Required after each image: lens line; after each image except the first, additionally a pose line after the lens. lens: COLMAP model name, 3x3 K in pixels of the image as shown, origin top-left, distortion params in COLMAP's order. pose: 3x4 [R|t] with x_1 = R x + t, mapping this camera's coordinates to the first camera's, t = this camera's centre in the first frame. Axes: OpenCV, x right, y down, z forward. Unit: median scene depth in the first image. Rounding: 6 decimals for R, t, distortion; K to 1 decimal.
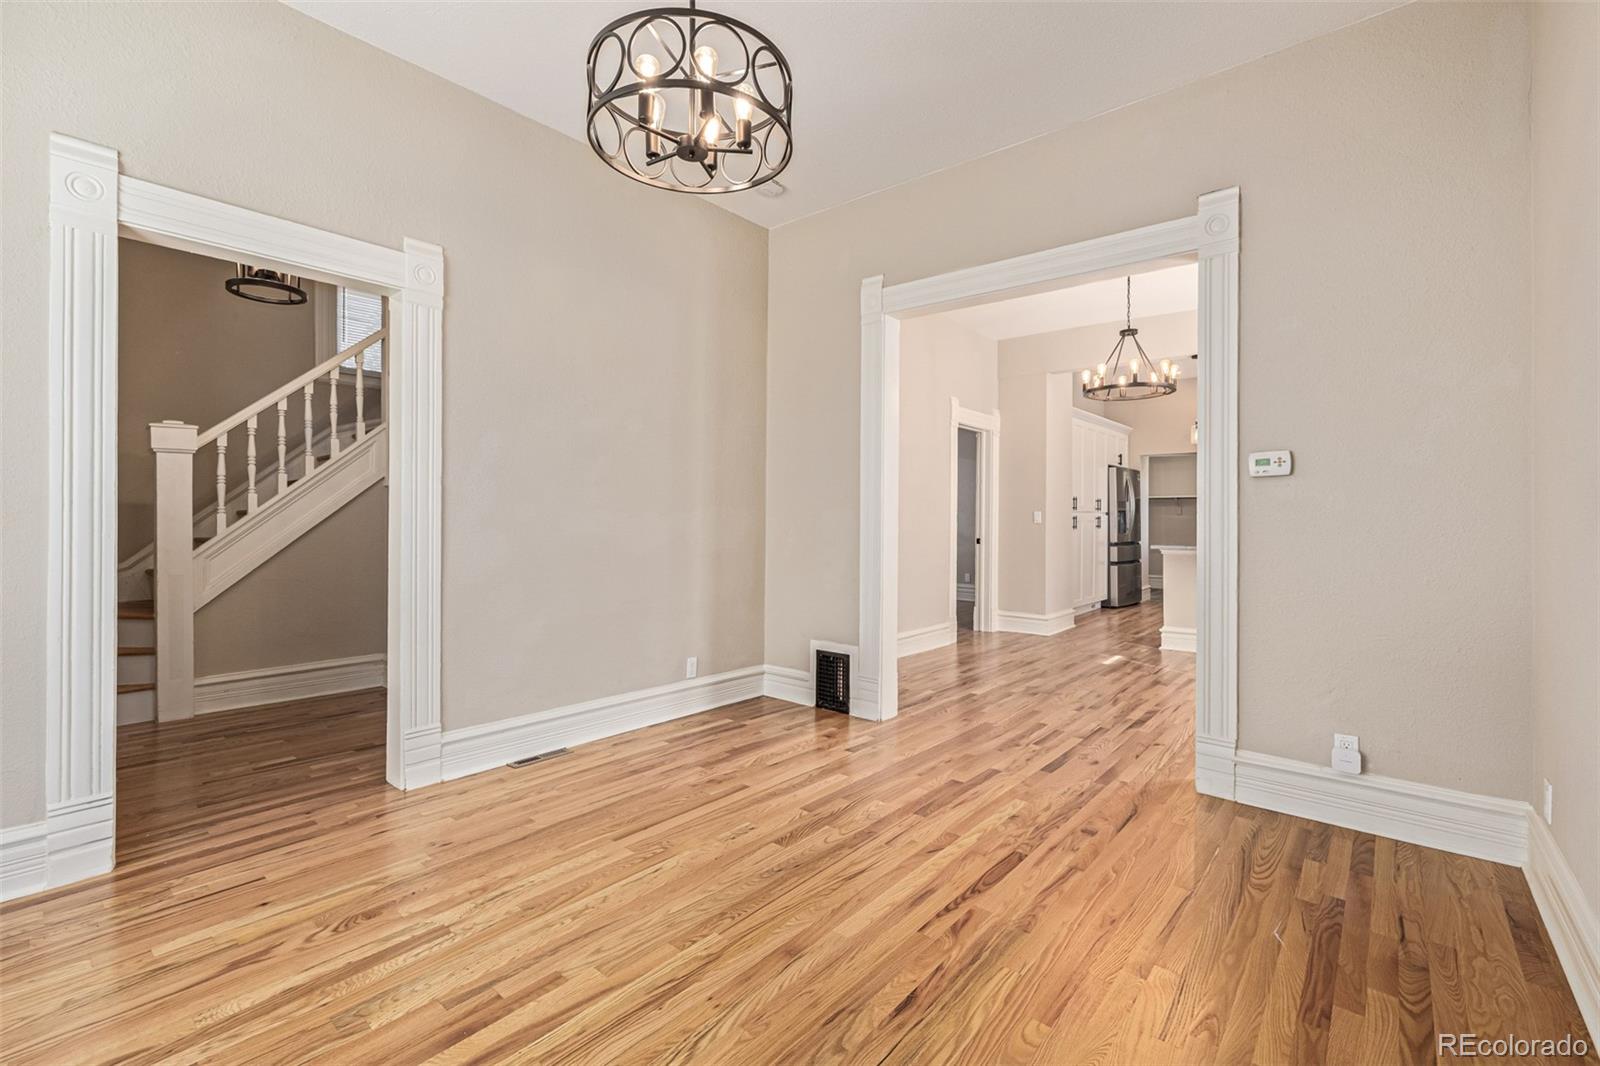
lens RADIAL K [[682.2, 0, 800.1], [0, 682.2, 515.0], [0, 0, 1]] dist [0.000500, 0.000391]
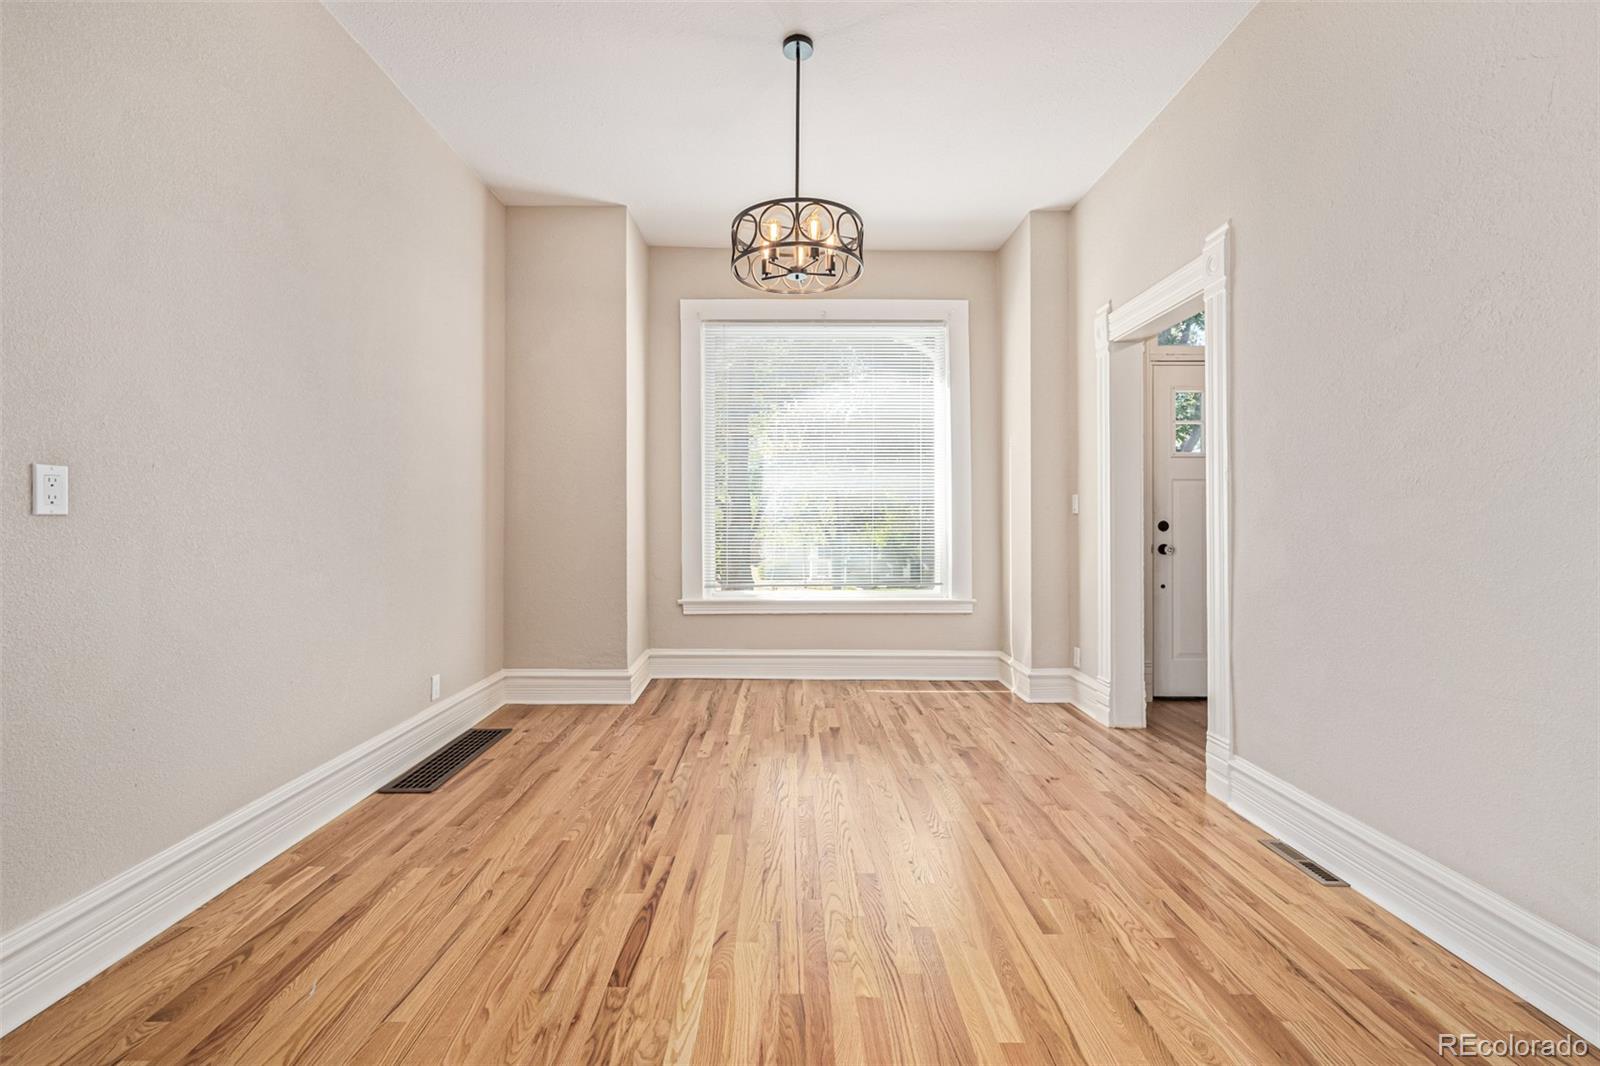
lens RADIAL K [[676.8, 0, 789.9], [0, 676.8, 520.8], [0, 0, 1]] dist [-0.000635, -0.000183]
pose [[-0.755771, -0.005758, -0.654810, 0.529712], [-0.001559, 0.999974, -0.006994, 0.017271], [0.654834, -0.004265, -0.755761, 1.342492]]
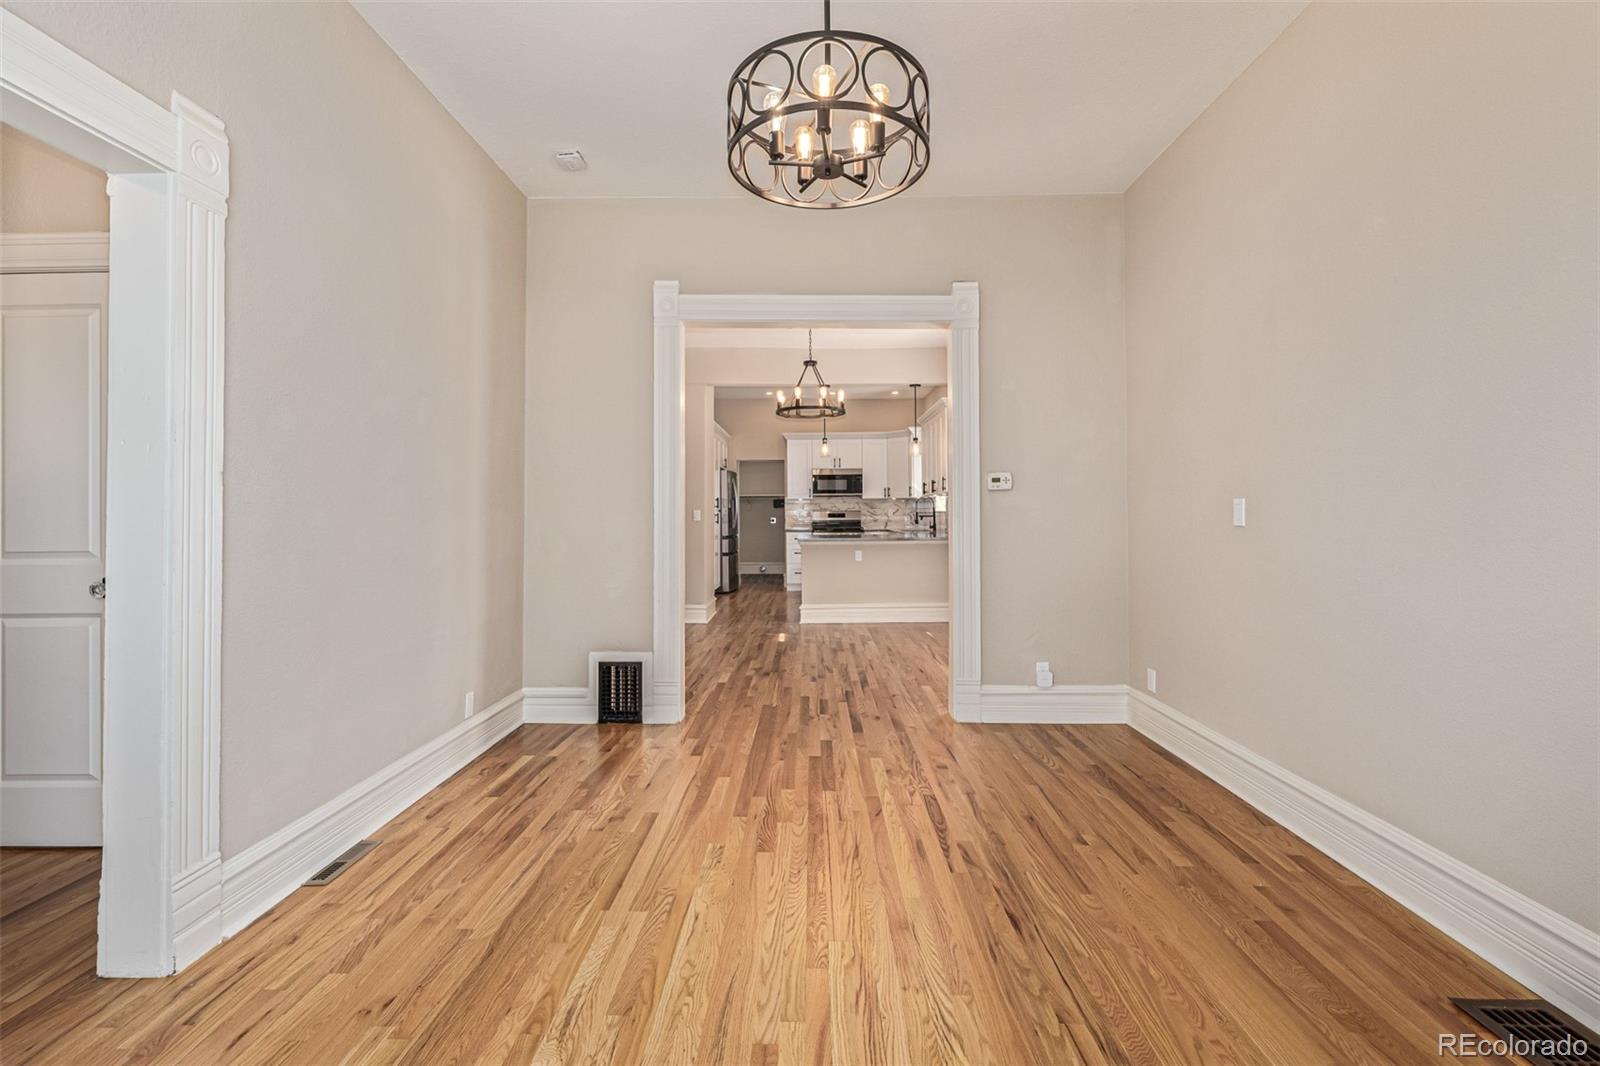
lens RADIAL K [[674.8, 0, 784.6], [0, 674.8, 503.3], [0, 0, 1]] dist [-0.000847, 0.000016]
pose [[0.782572, 0.000737, 0.622560, -0.523000], [0.004160, 0.999971, -0.006413, -0.020488], [-0.622547, 0.007608, 0.782546, 0.165779]]
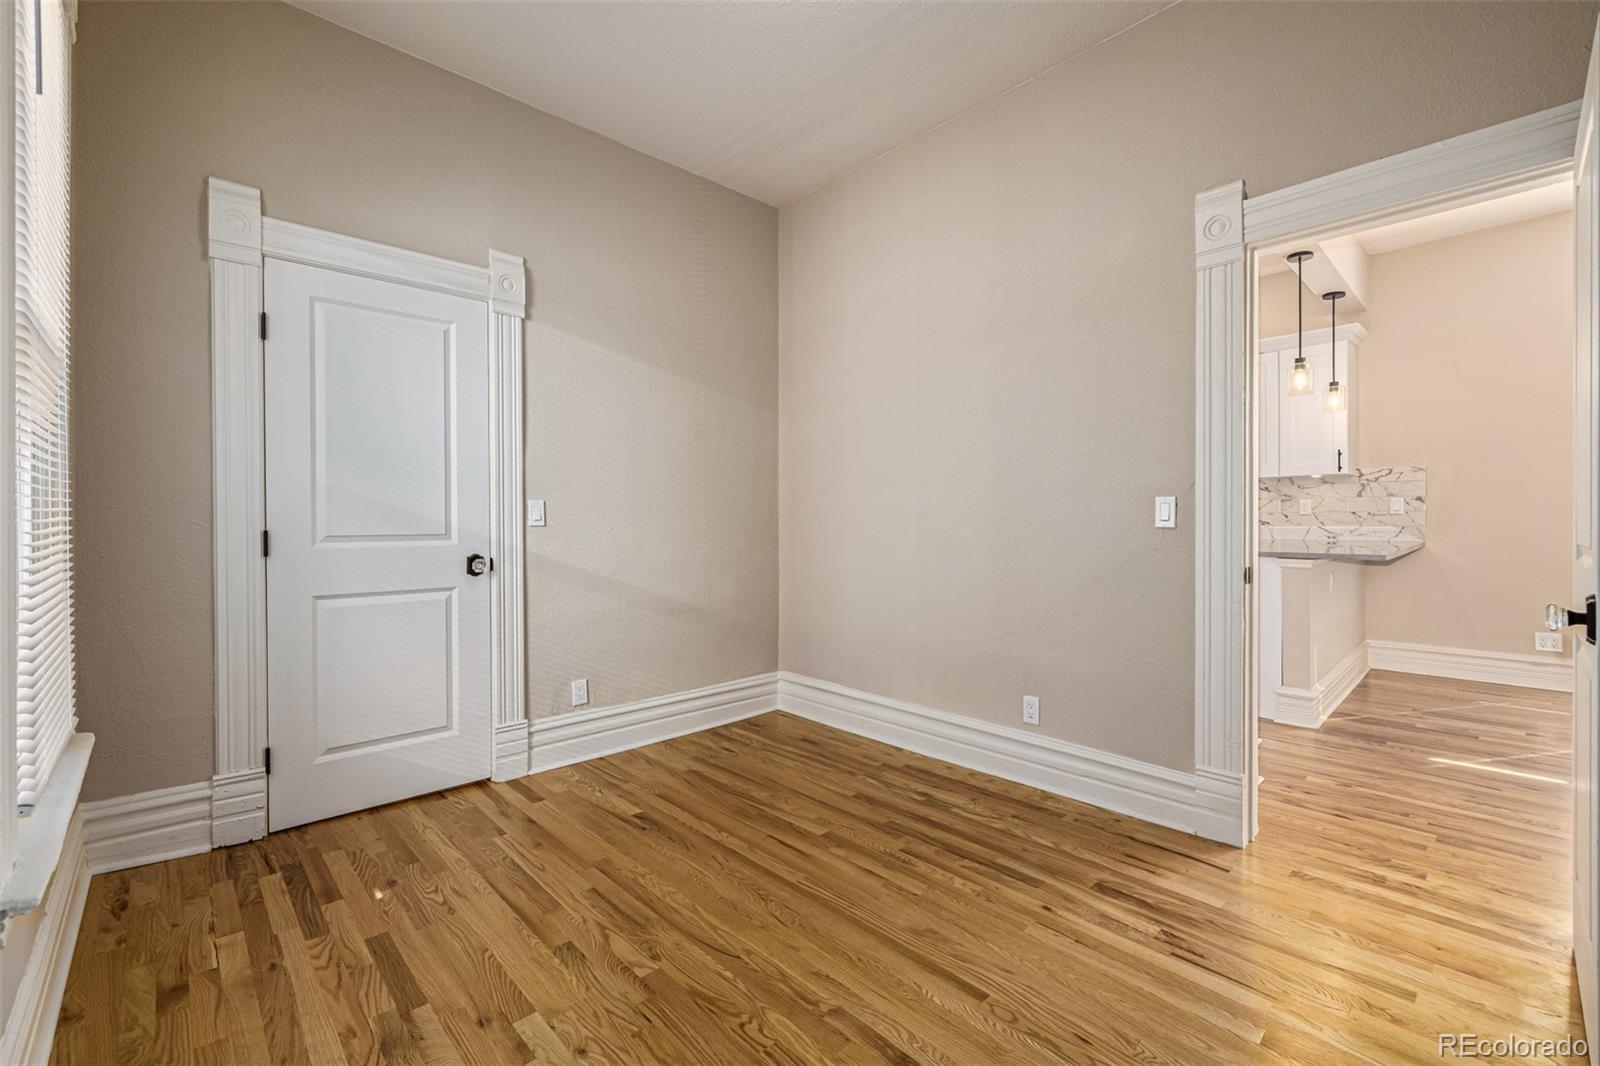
lens RADIAL K [[674.4, 0, 790.1], [0, 674.4, 524.8], [0, 0, 1]] dist [0.003444, 0.000331]
pose [[0.120051, -0.011487, 0.992701, -0.225419], [0.003176, 0.999932, 0.011186, 0.025617], [-0.992763, 0.001810, 0.120079, 2.992500]]
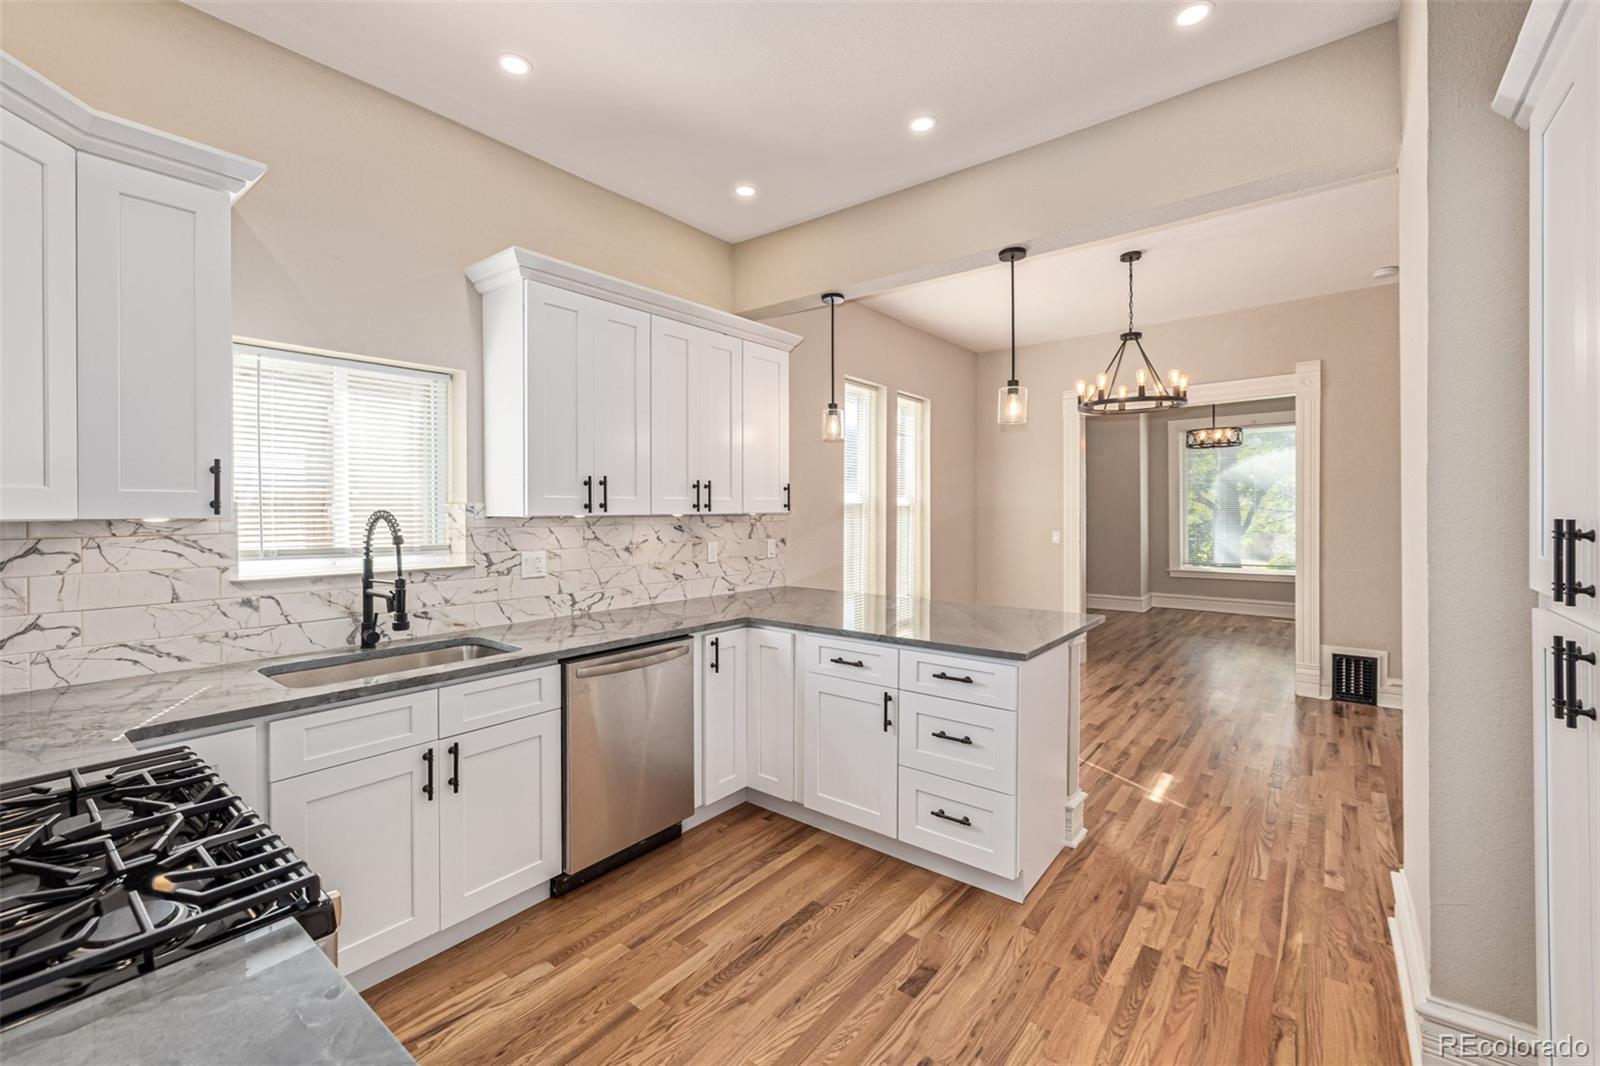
lens RADIAL K [[672.4, 0, 791.1], [0, 672.4, 518.4], [0, 0, 1]] dist [-0.001983, 0.000148]
pose [[-0.999379, -0.000650, -0.035235, 1.643441], [-0.000853, 0.999983, 0.005737, -0.074734], [0.035231, 0.005764, -0.999363, 3.202422]]
